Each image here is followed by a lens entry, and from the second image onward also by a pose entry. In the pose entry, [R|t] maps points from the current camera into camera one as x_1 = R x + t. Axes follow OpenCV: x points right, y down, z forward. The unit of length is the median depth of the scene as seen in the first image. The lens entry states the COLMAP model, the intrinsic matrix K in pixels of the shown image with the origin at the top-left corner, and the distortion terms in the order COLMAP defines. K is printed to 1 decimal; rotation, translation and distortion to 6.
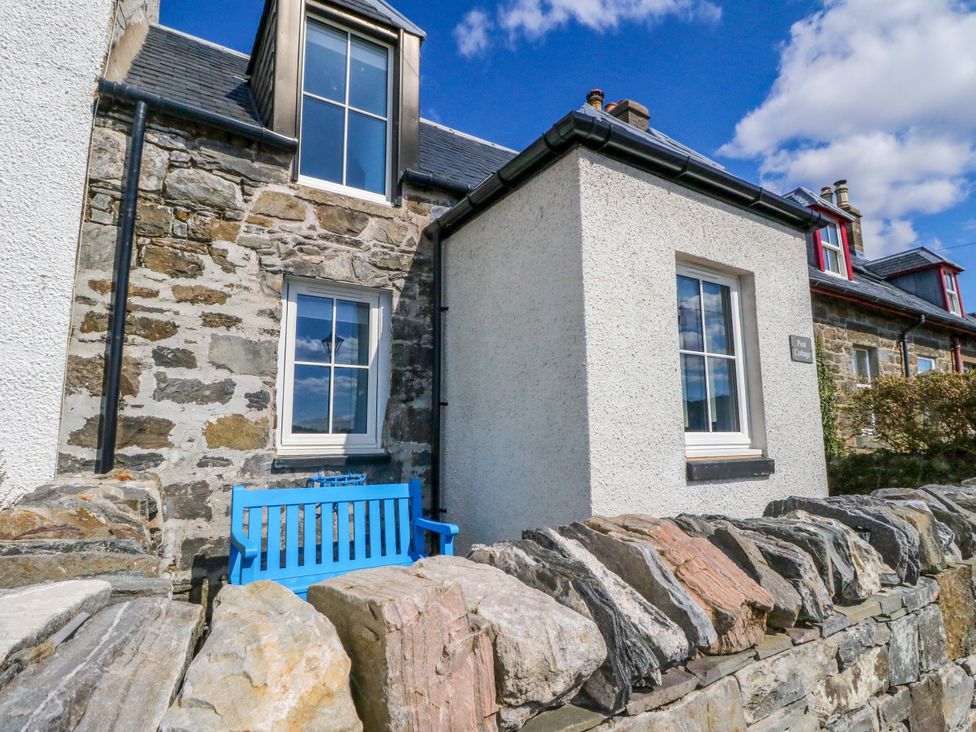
lens RADIAL K [[506.4, 0, 491.1], [0, 506.4, 362.9], [0, 0, 1]] dist [-0.002632, -0.012128]
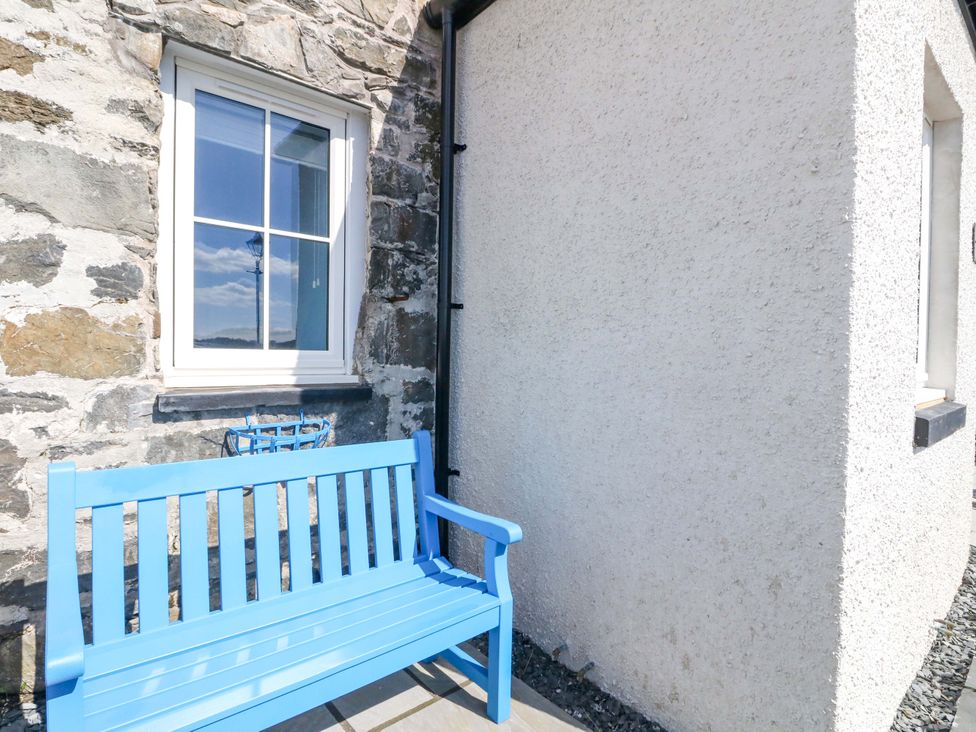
lens RADIAL K [[493.7, 0, 488.6], [0, 493.7, 358.6], [0, 0, 1]] dist [-0.001853, -0.012683]
pose [[0.991150, 0.022663, 0.130795, -0.150931], [-0.042911, 0.987117, 0.154139, 0.056504], [-0.125616, -0.158388, 0.979354, 0.450245]]
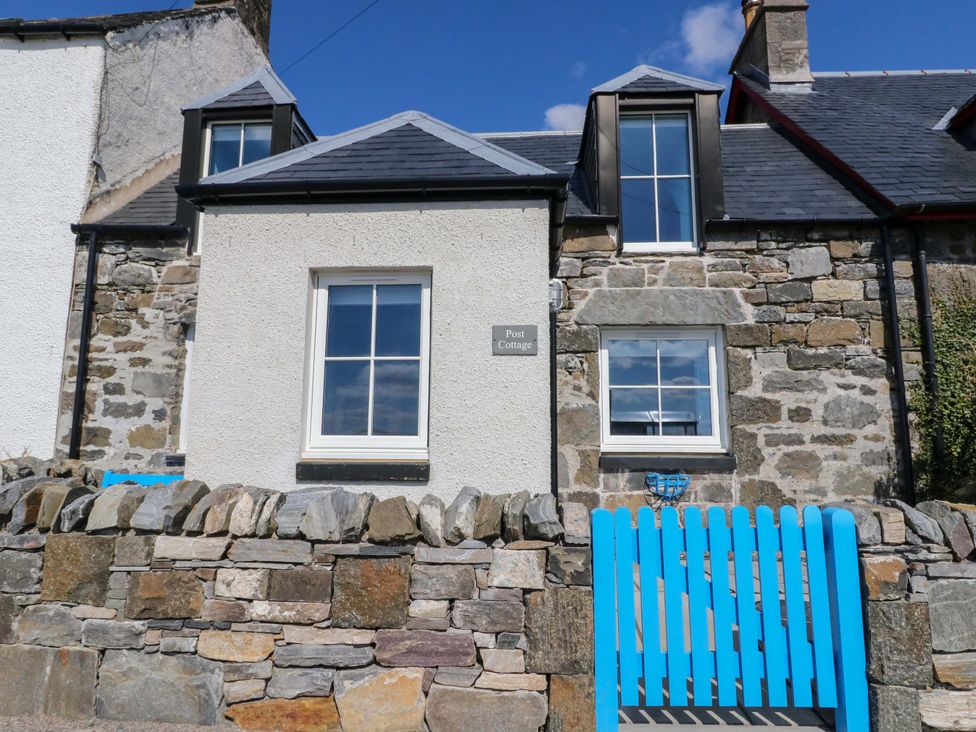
lens RADIAL K [[613.6, 0, 489.3], [0, 613.6, 361.7], [0, 0, 1]] dist [-0.001354, -0.002603]
pose [[0.811825, -0.076771, -0.578831, 1.301250], [0.069244, 0.996982, -0.035114, 0.048548], [0.579780, -0.011574, 0.814691, 0.121514]]
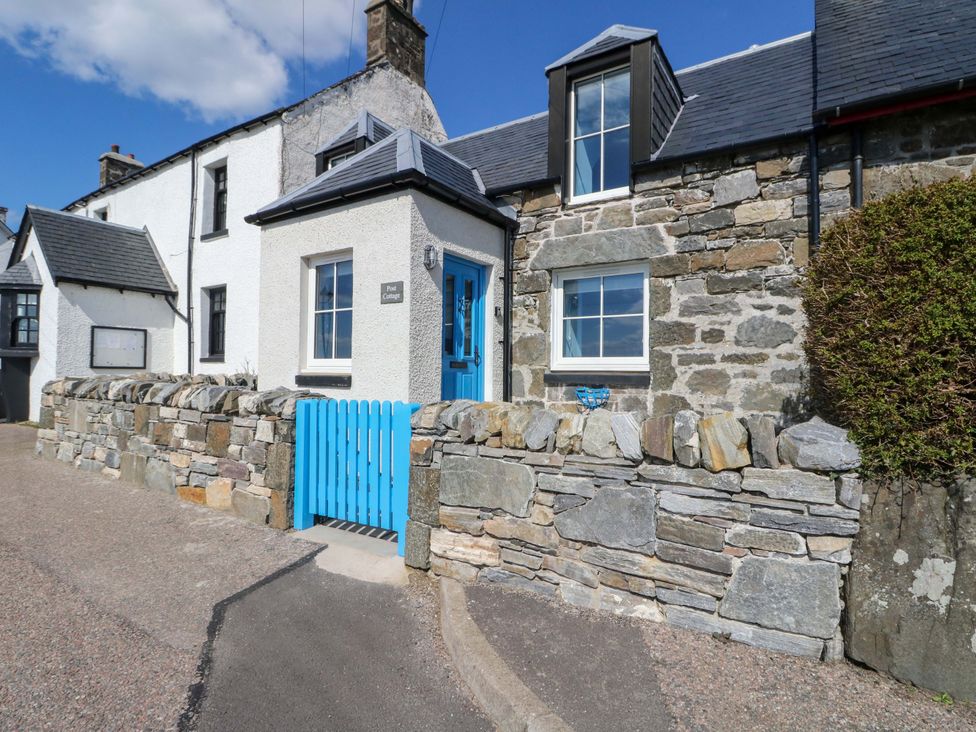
lens RADIAL K [[506.4, 0, 491.1], [0, 506.4, 362.9], [0, 0, 1]] dist [-0.002632, -0.012128]
pose [[0.426298, -0.012090, -0.904502, 2.051800], [0.109036, 0.993307, 0.038113, 0.140191], [0.897987, -0.114870, 0.424763, 0.724940]]
